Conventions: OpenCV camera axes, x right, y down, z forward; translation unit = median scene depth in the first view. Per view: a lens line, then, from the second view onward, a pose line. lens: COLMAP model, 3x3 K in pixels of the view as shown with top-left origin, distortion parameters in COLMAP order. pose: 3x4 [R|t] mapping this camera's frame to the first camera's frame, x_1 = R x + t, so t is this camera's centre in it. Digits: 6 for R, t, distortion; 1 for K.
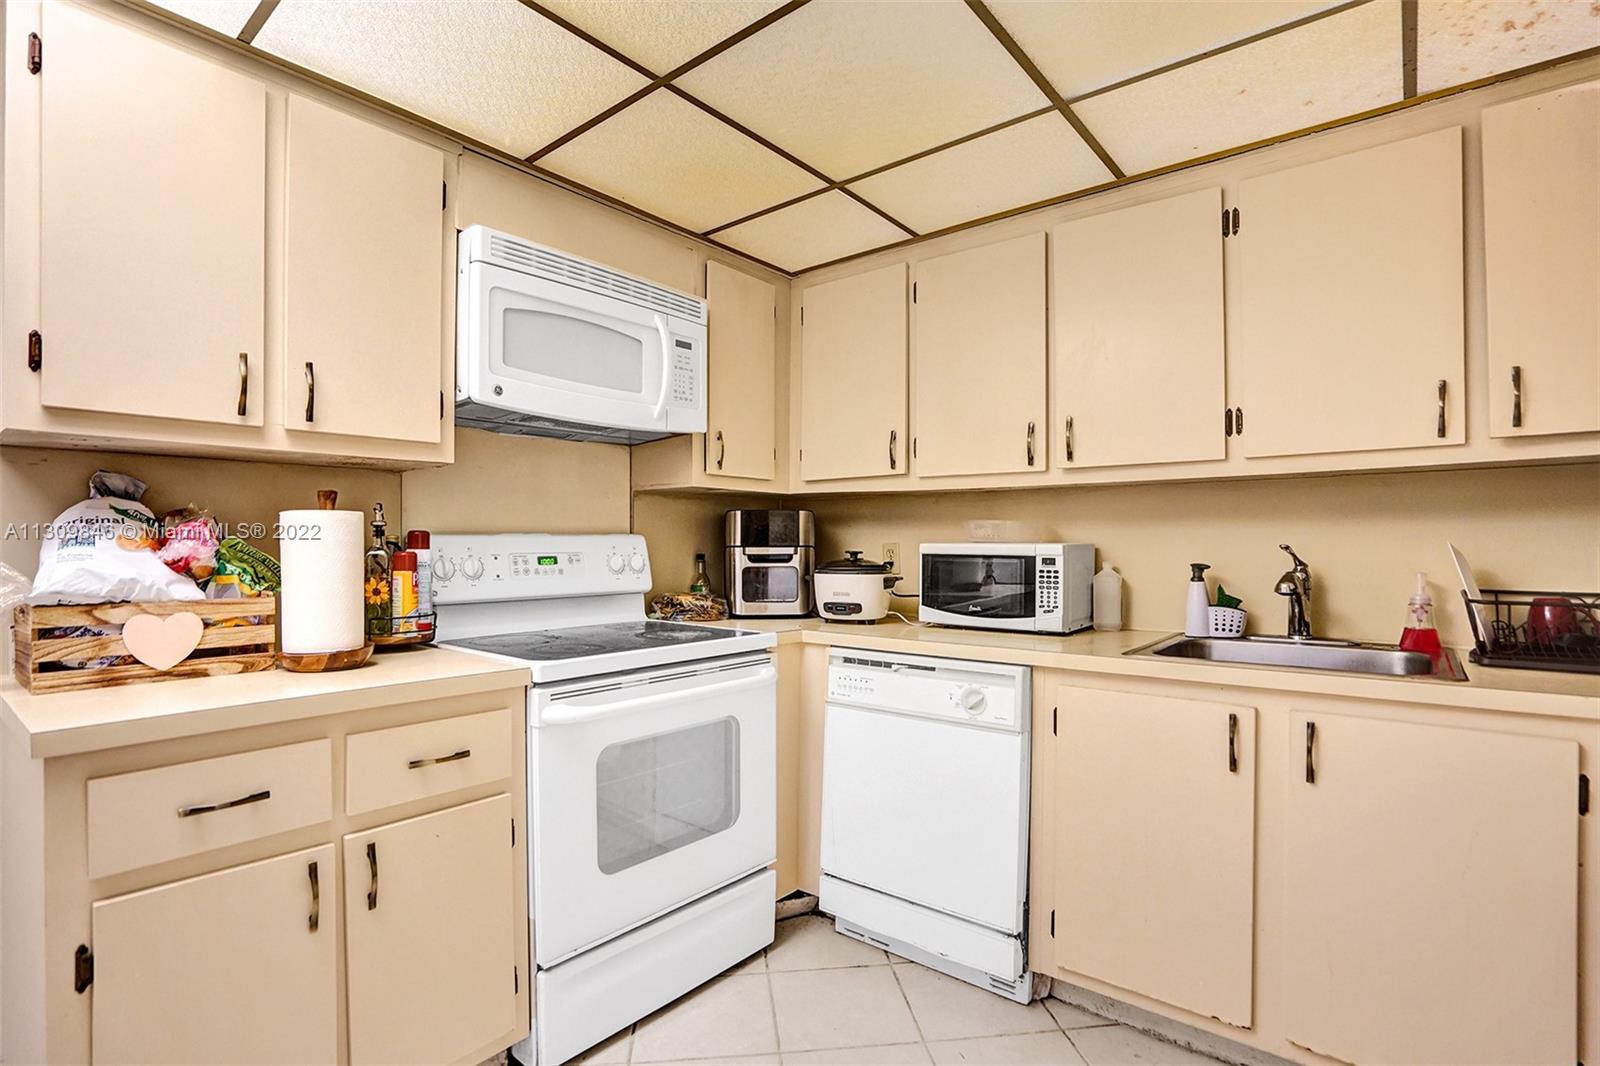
lens RADIAL K [[772.5, 0, 770.2], [0, 772.5, 554.0], [0, 0, 1]] dist [-0.043638, 0.028320]
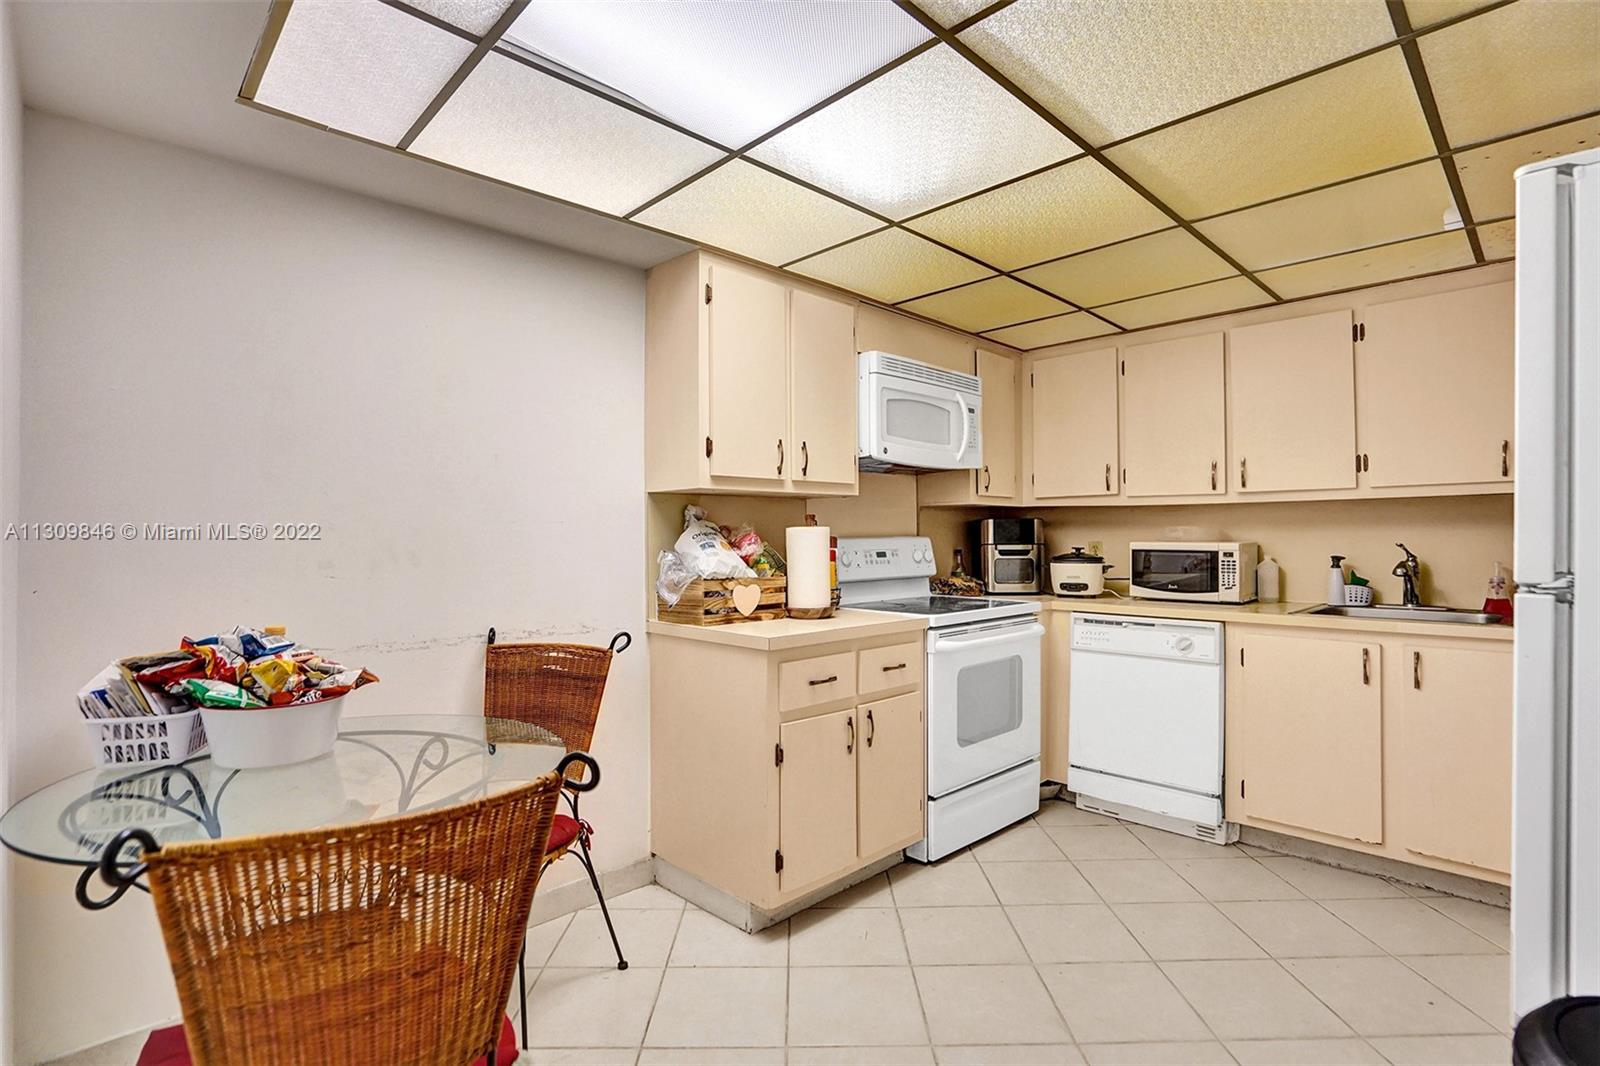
lens RADIAL K [[762.1, 0, 793.6], [0, 762.1, 534.5], [0, 0, 1]] dist [-0.032027, 0.026489]
pose [[0.995865, -0.004555, -0.090733, -0.346922], [0.003161, 0.999875, -0.015510, -0.009258], [0.090792, 0.015159, 0.995754, -0.540457]]
